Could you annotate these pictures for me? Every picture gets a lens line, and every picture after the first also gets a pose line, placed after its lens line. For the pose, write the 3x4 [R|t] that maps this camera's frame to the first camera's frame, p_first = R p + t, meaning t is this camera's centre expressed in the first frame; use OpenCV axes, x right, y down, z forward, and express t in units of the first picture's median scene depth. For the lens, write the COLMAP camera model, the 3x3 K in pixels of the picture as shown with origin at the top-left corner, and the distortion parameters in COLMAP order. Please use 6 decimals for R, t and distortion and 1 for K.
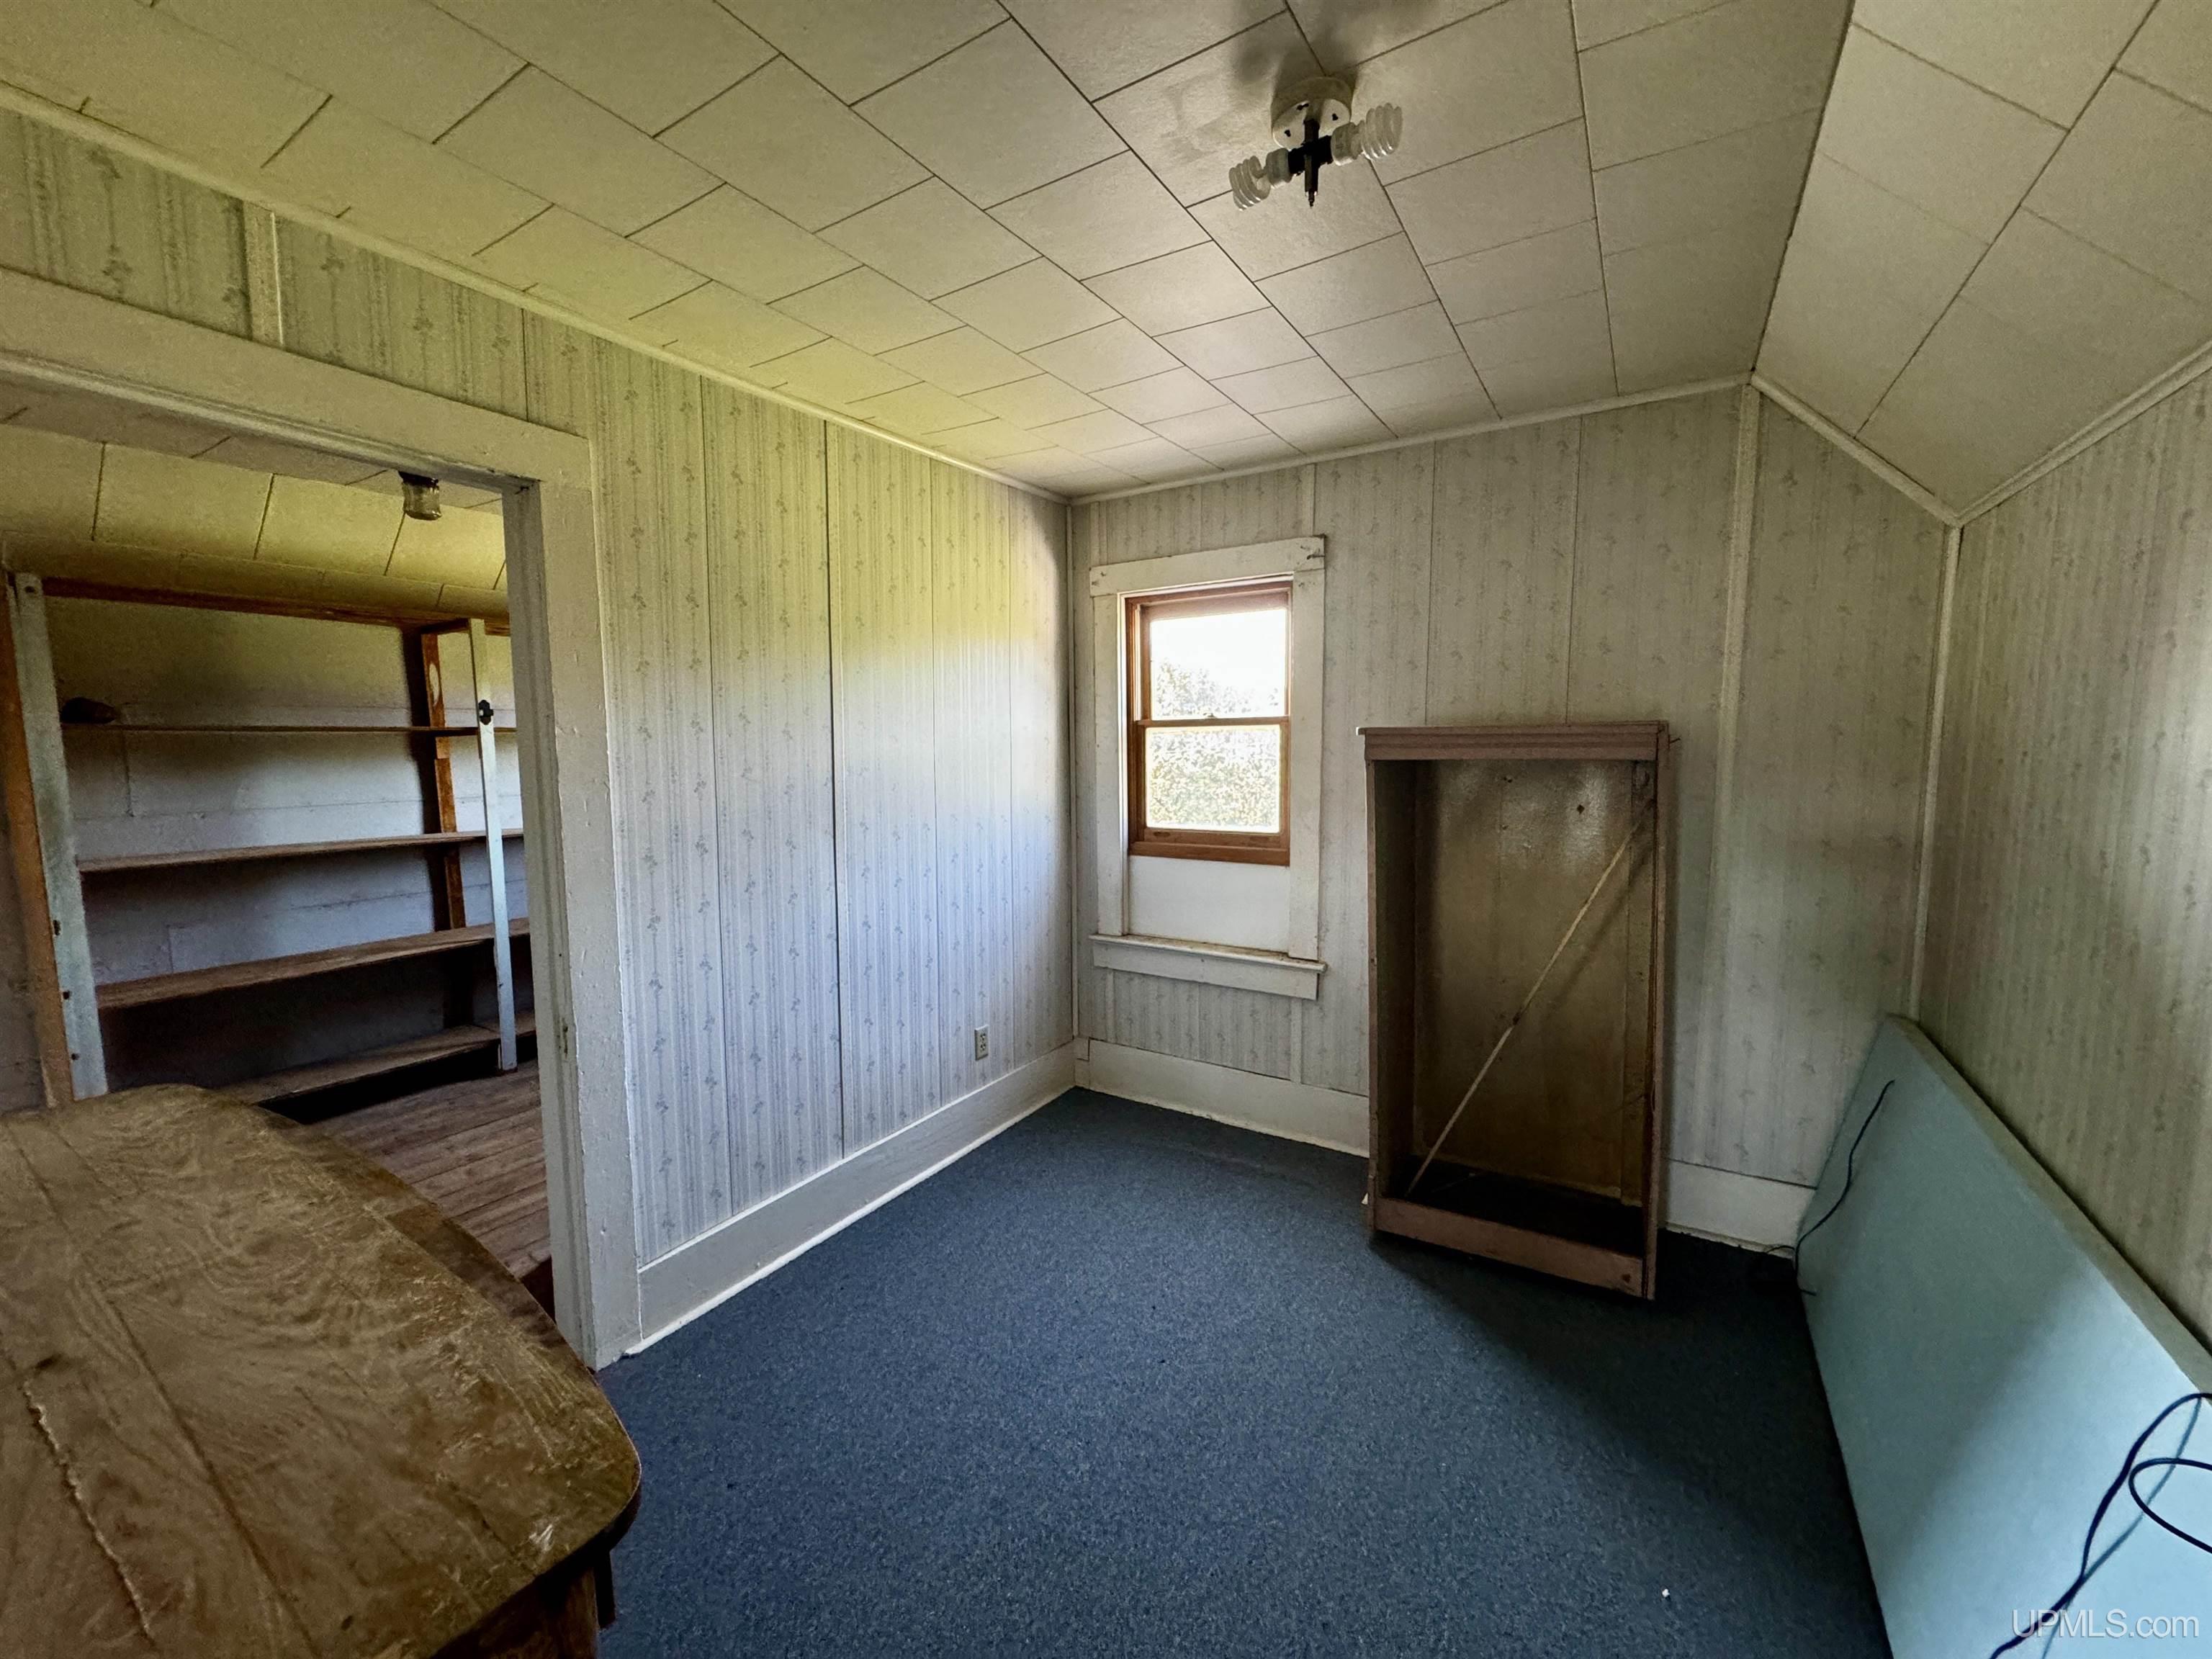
lens RADIAL K [[872.7, 0, 1121.5], [0, 872.7, 821.5], [0, 0, 1]] dist [-0.003754, 0.000798]
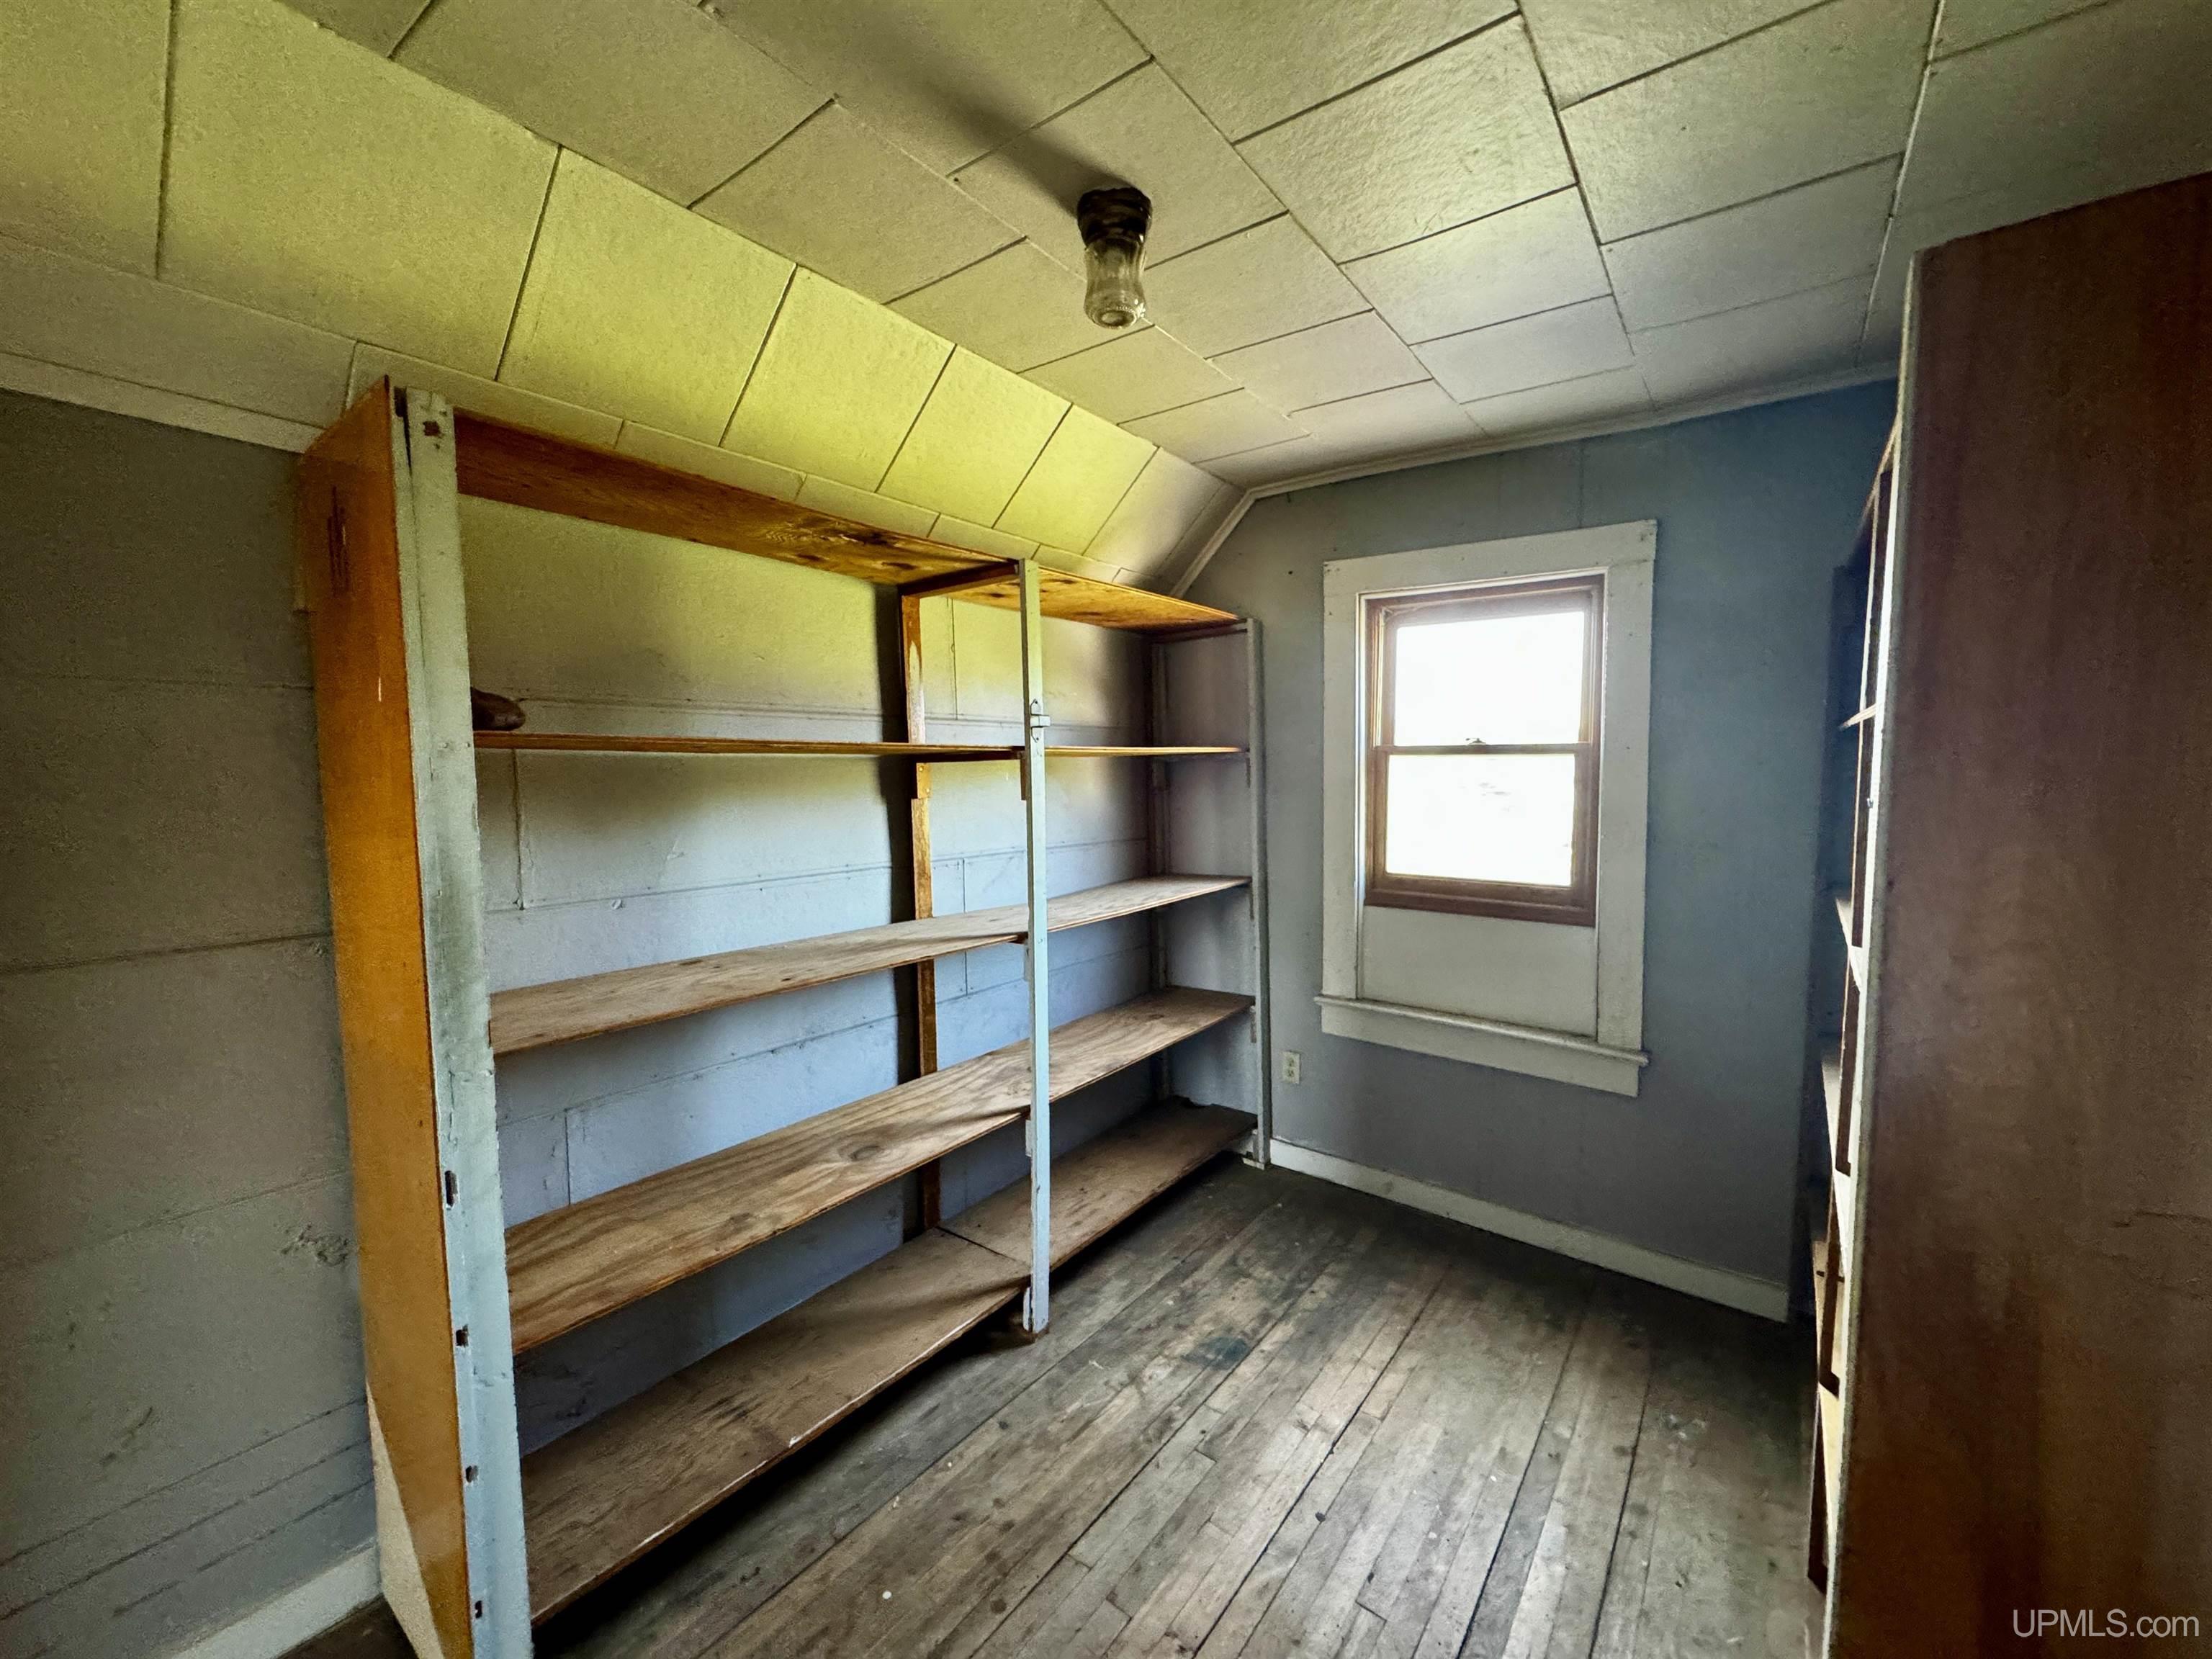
lens RADIAL K [[872.7, 0, 1096.2], [0, 872.7, 826.4], [0, 0, 1]] dist [-0.003754, 0.000798]
pose [[0.993947, 0.015484, -0.108761, -0.588129], [-0.018146, 0.999558, -0.023534, -0.039647], [0.108349, 0.025365, 0.993789, 0.406683]]
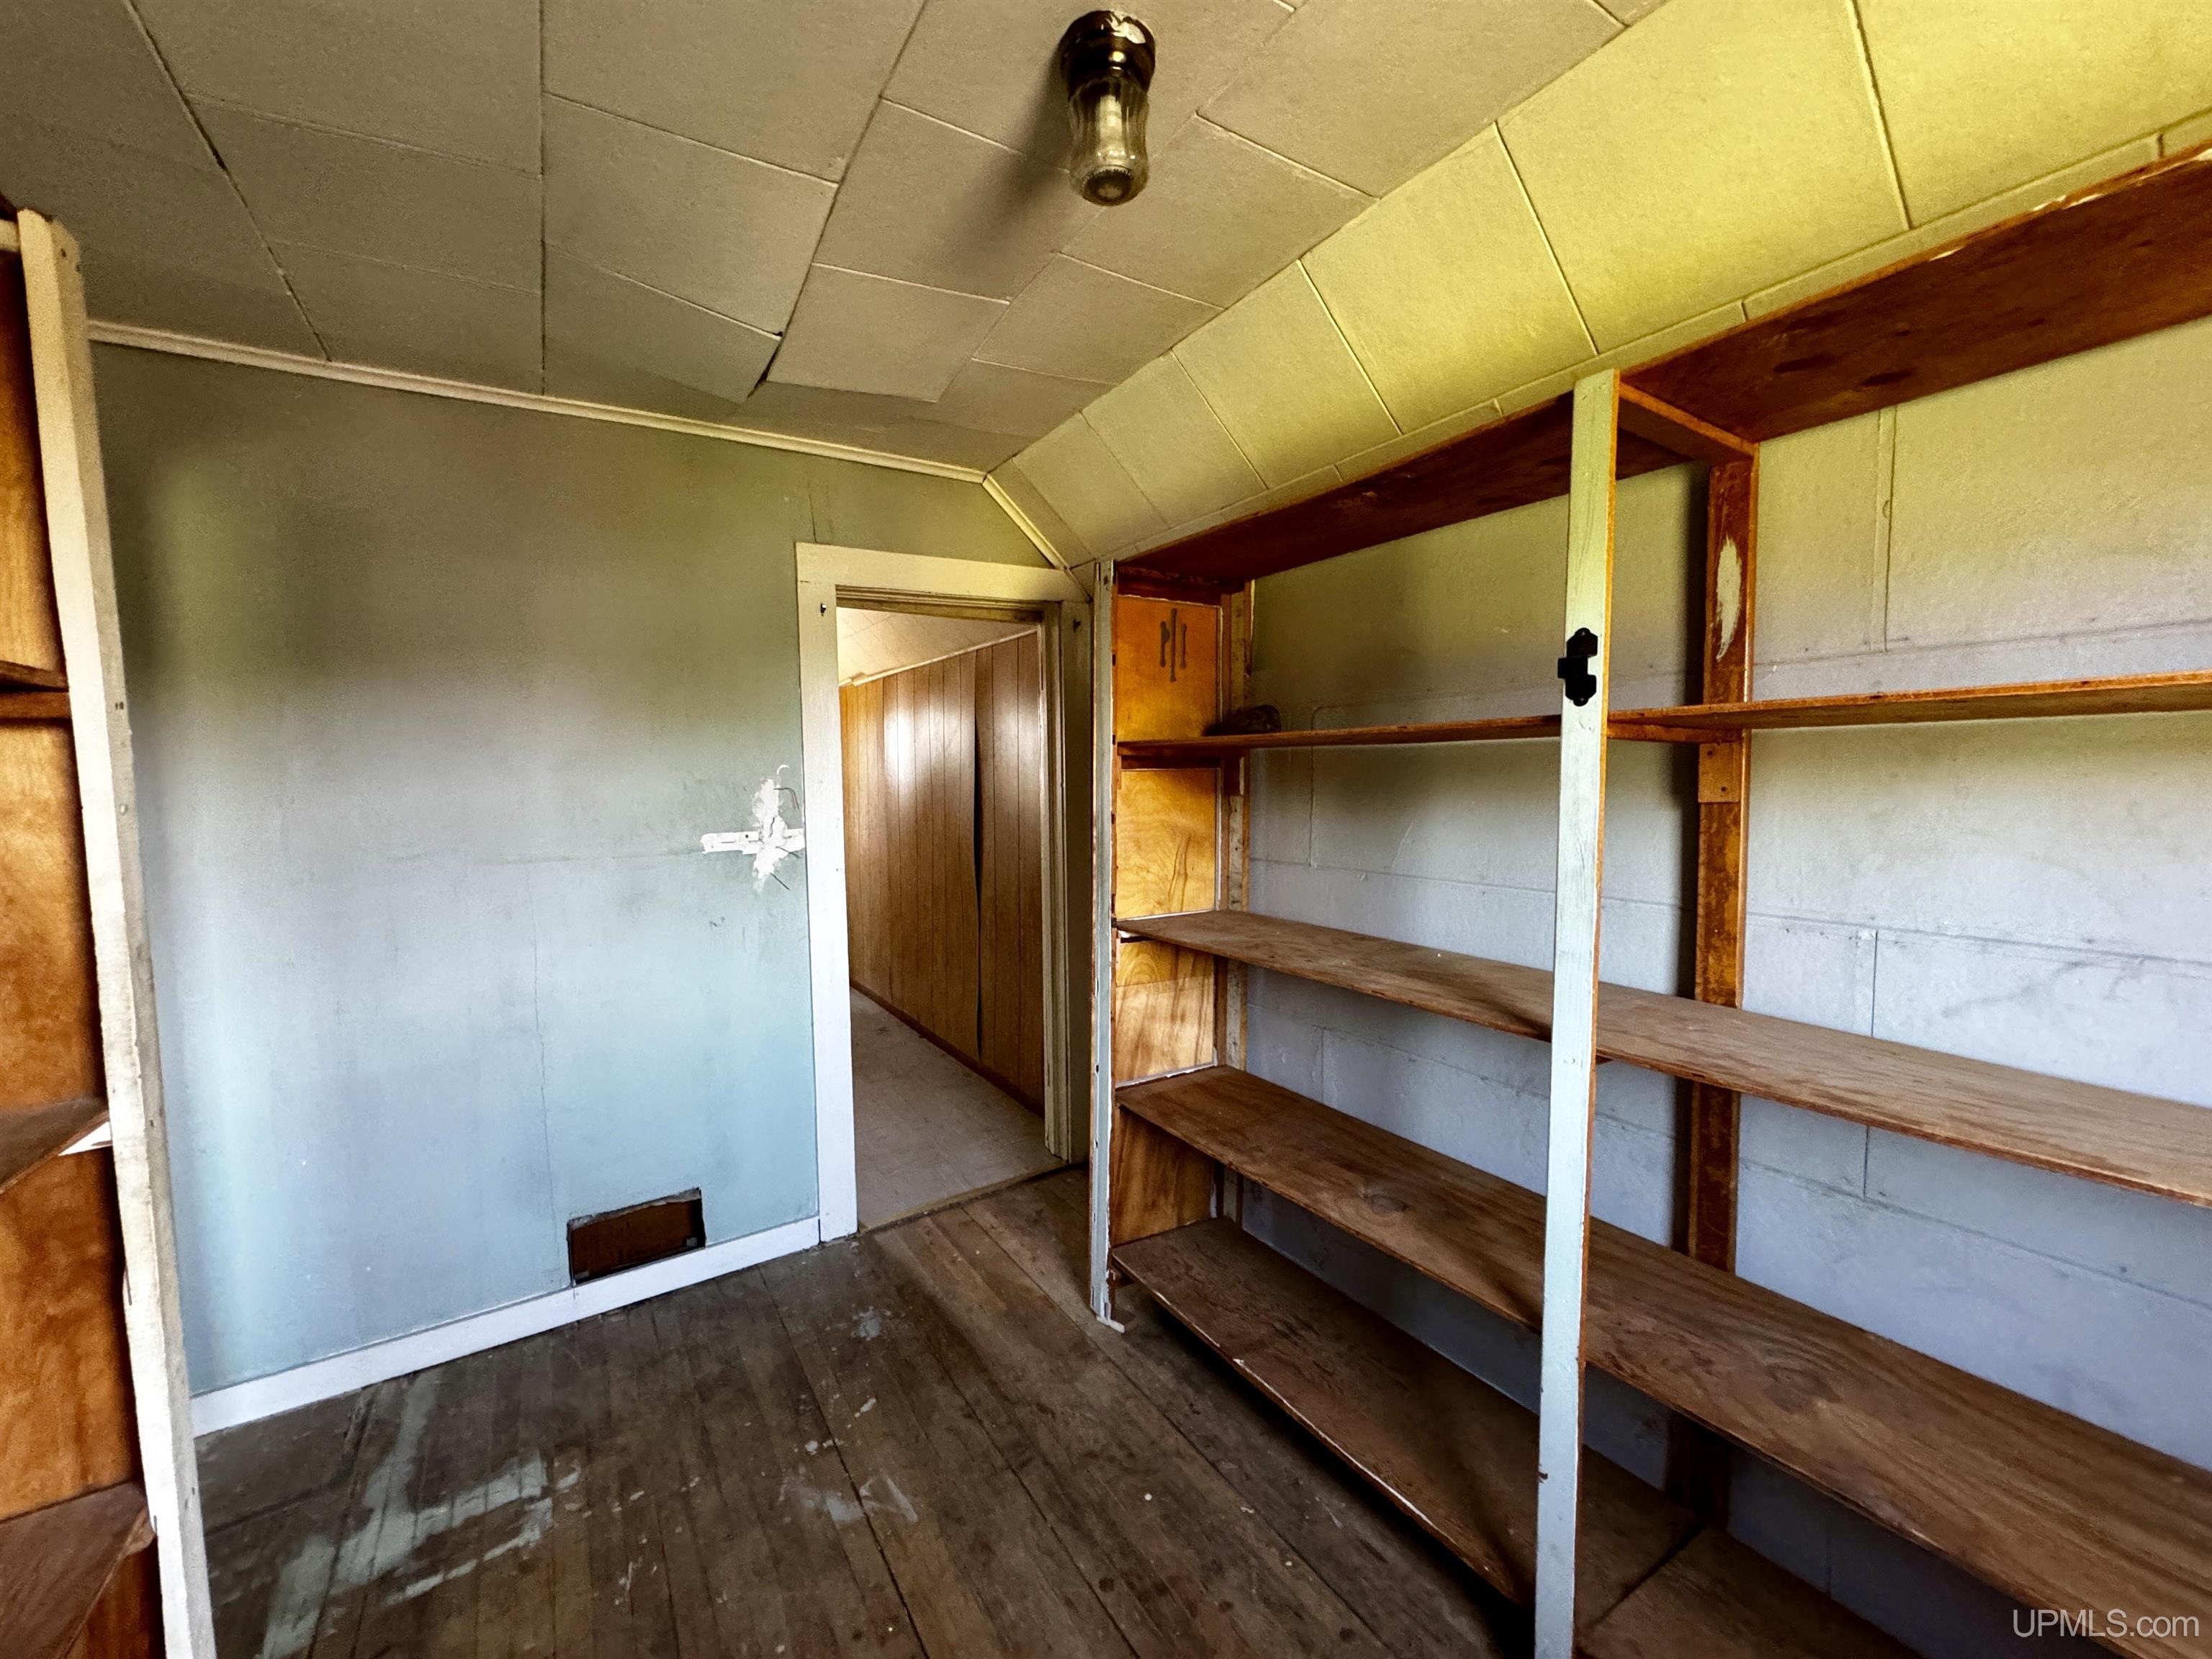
lens RADIAL K [[872.7, 0, 1106.3], [0, 872.7, 830.9], [0, 0, 1]] dist [-0.003754, 0.000798]
pose [[-0.435855, 0.078179, -0.896615, -0.341883], [-0.061892, 0.991258, 0.116518, -0.085746], [0.897887, 0.106278, -0.427206, 0.924787]]
